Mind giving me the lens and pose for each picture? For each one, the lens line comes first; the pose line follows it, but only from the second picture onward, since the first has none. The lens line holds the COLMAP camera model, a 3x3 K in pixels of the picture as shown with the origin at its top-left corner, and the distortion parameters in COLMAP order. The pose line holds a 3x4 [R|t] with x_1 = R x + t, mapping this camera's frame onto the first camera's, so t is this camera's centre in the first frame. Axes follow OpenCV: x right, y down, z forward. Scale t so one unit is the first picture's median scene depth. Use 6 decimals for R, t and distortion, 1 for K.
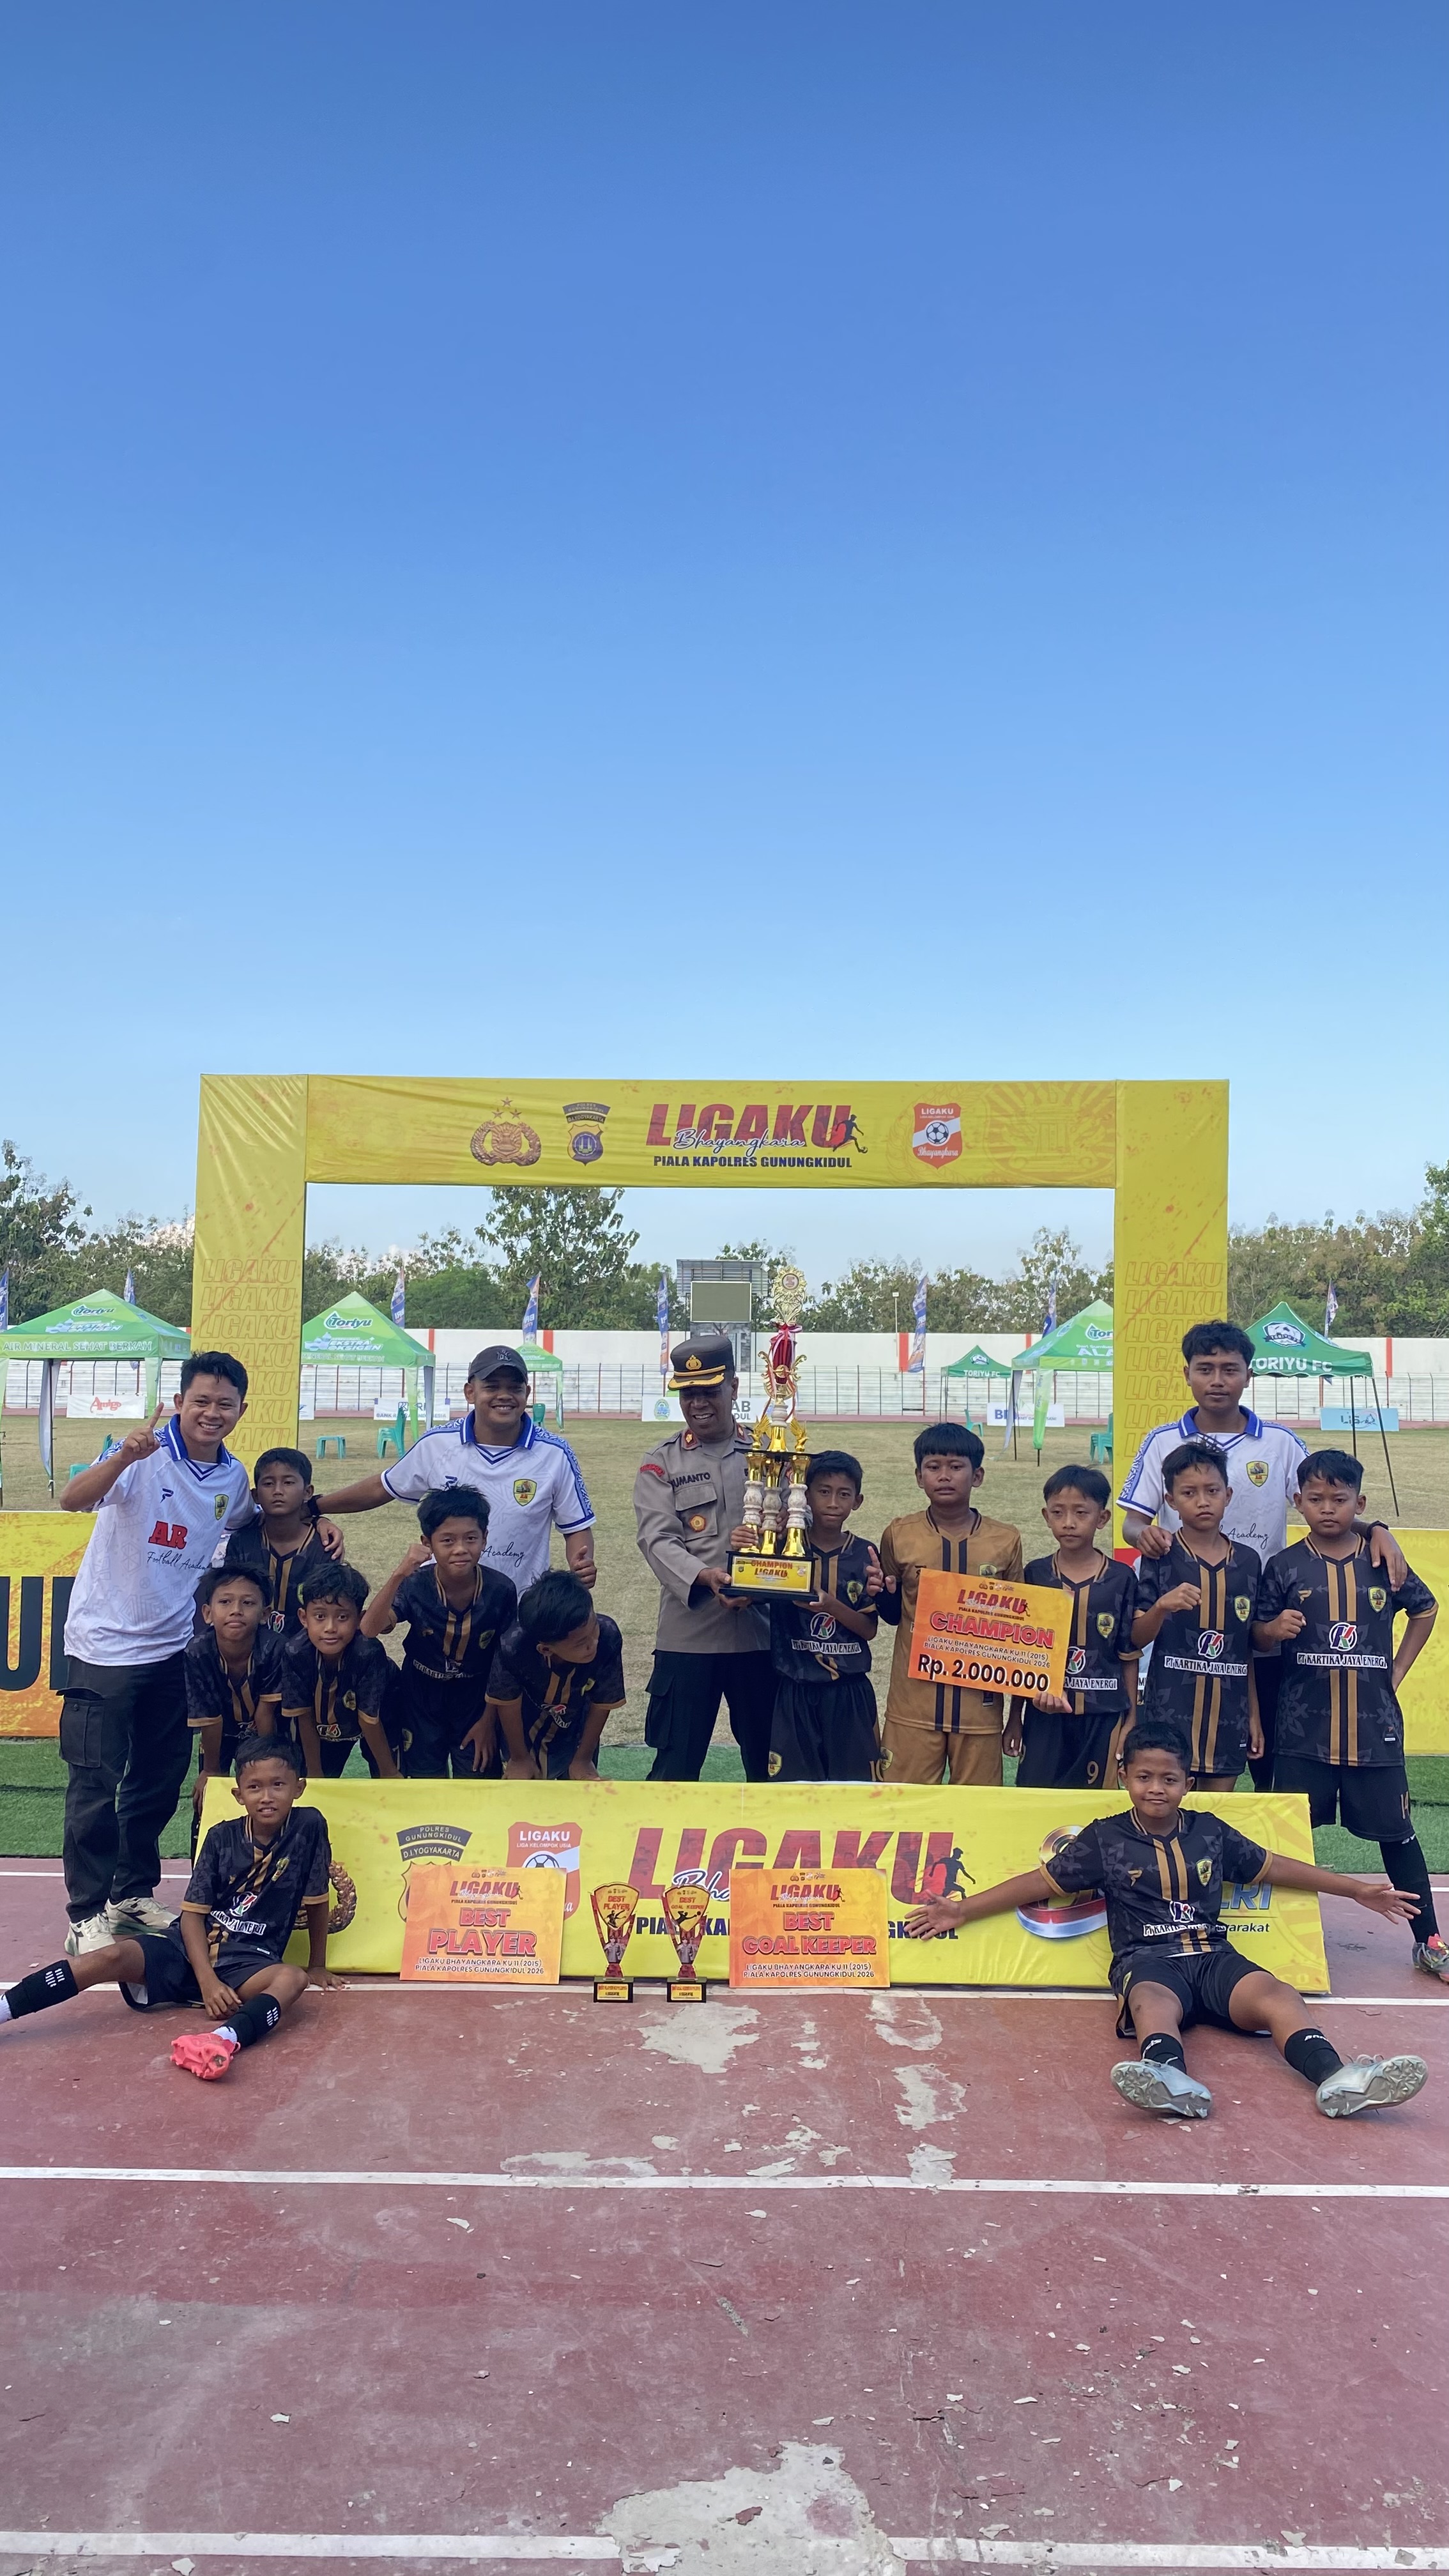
lens RADIAL K [[1864.1, 0, 738.5], [0, 1864.1, 1241.3], [0, 0, 1]] dist [0.002702, 0.002164]
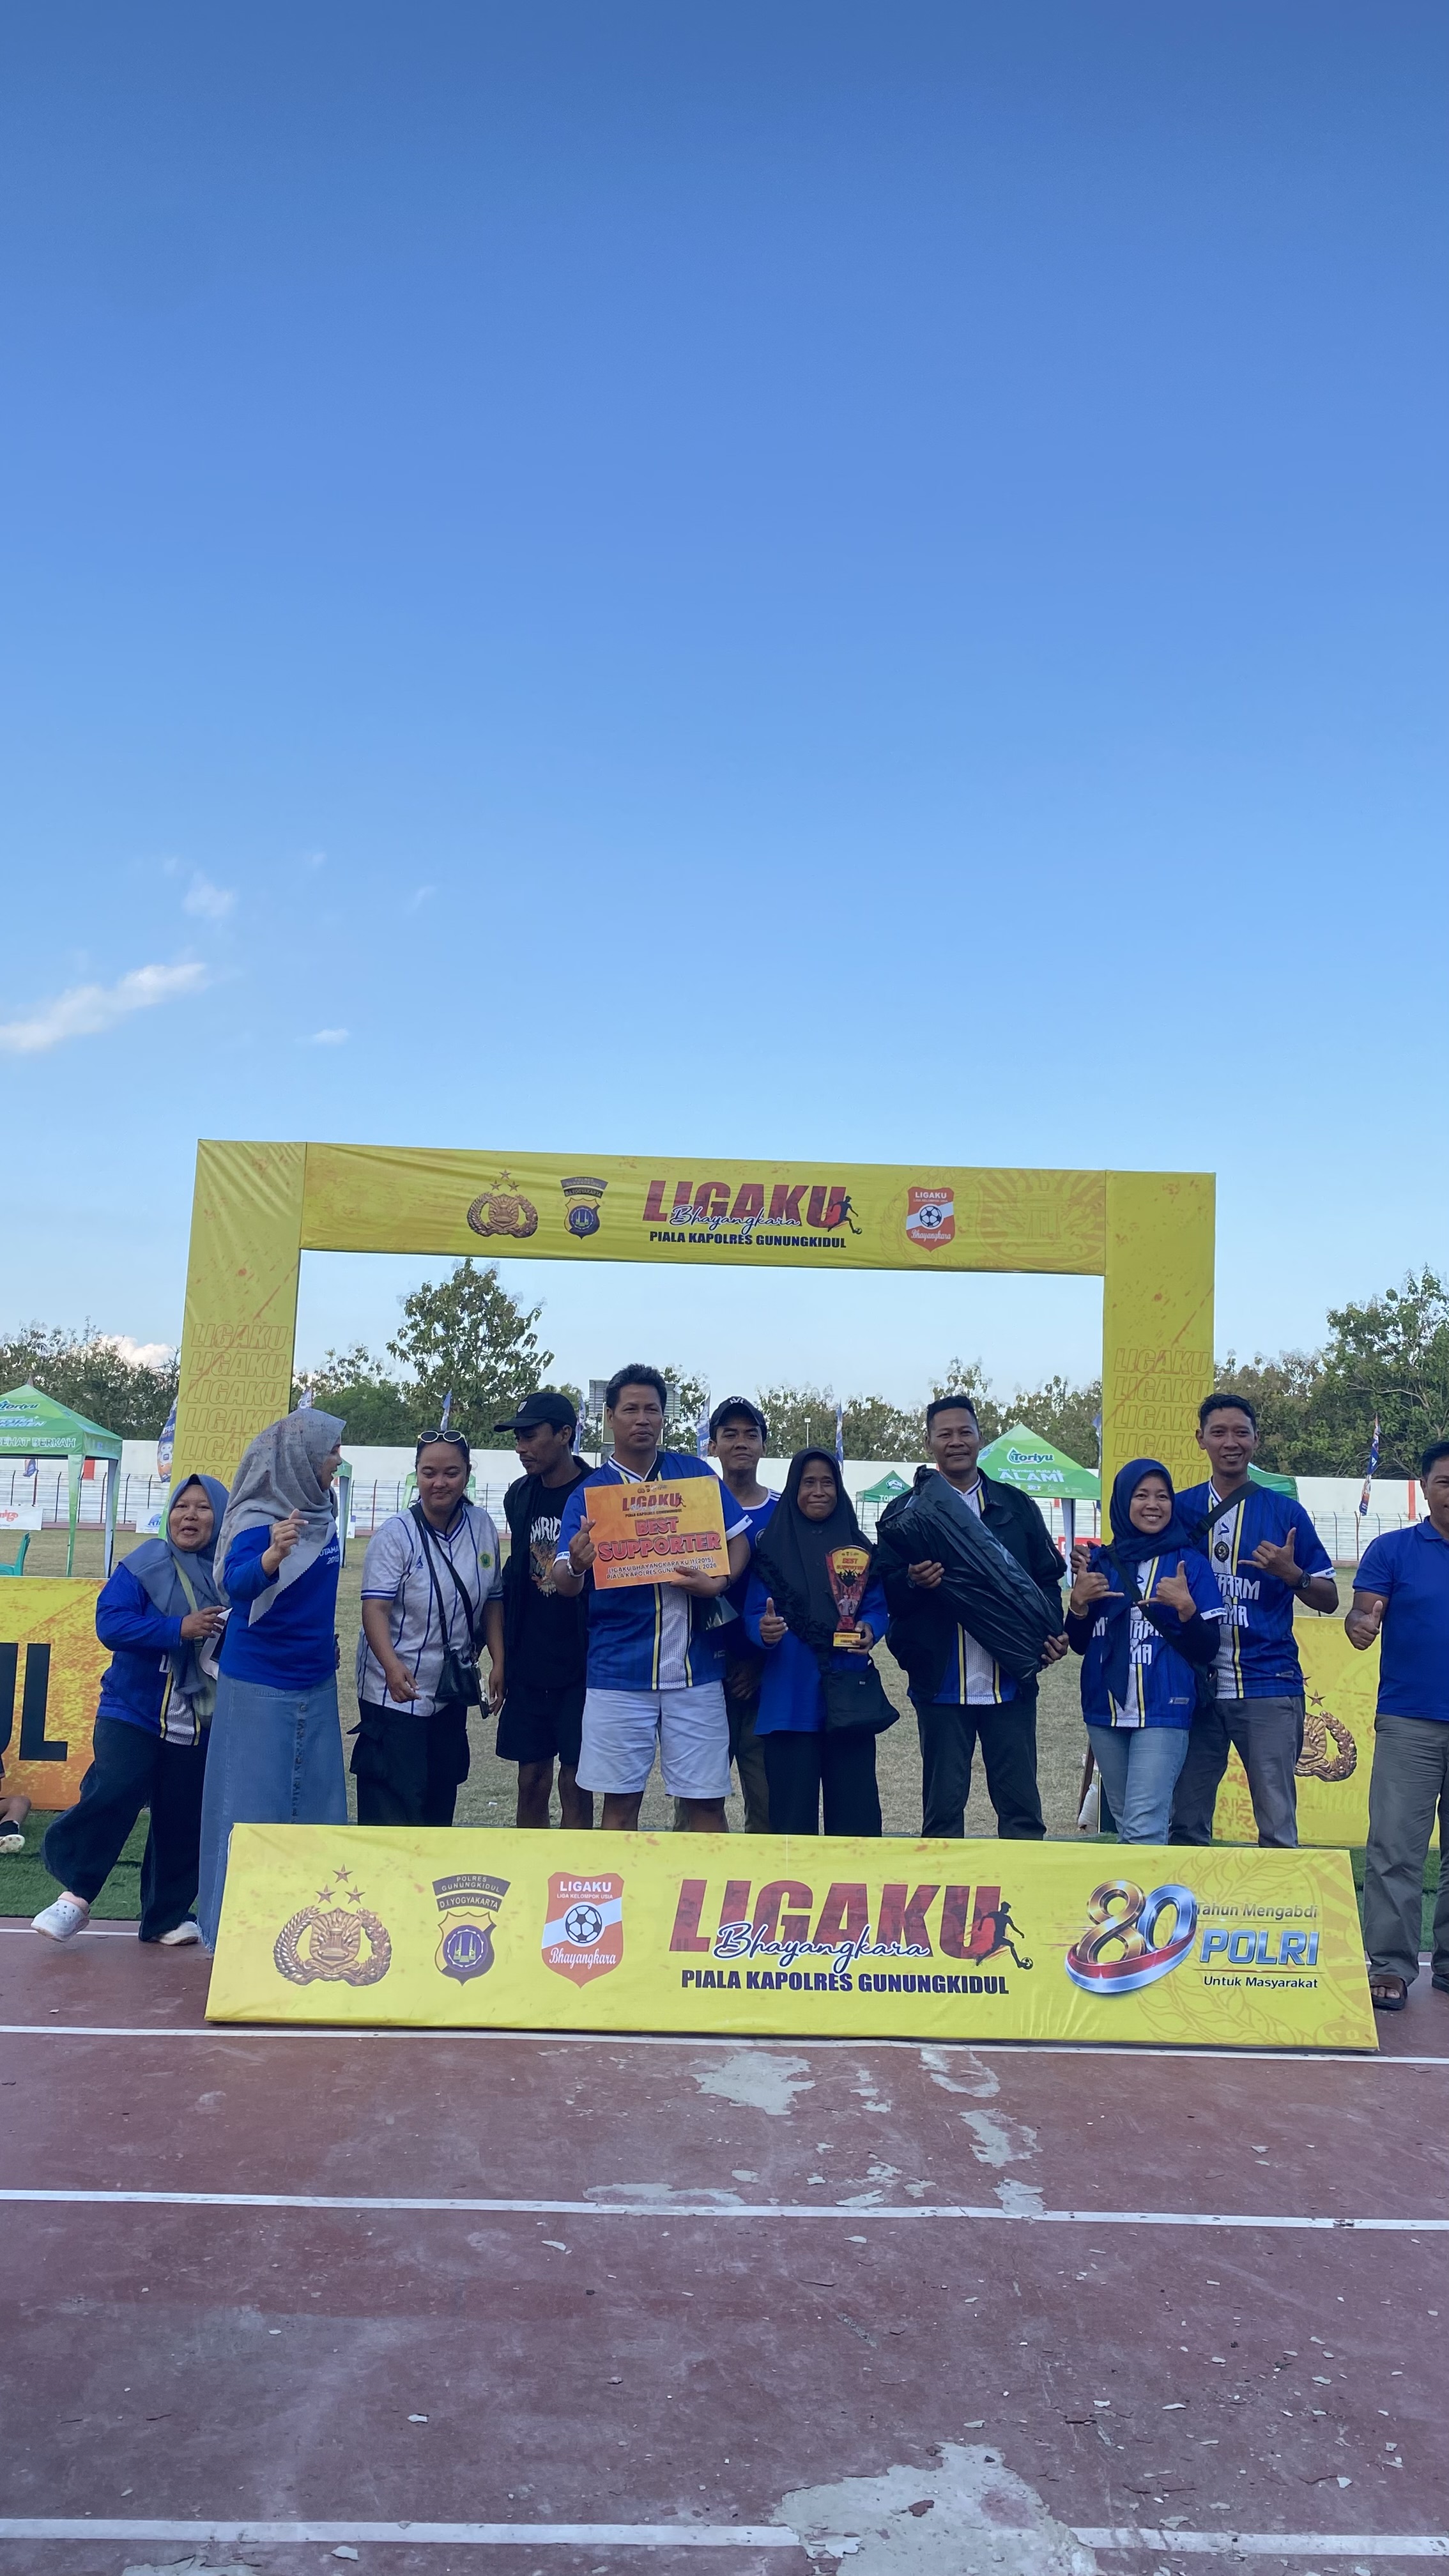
lens RADIAL K [[1863.3, 0, 721.3], [0, 1863.3, 1234.7], [0, 0, 1]] dist [0.002858, 0.002576]
pose [[0.998926, 0.026714, 0.037858, -0.104484], [-0.023965, 0.997167, -0.071300, 0.061760], [-0.039655, 0.070316, 0.996736, -0.010127]]
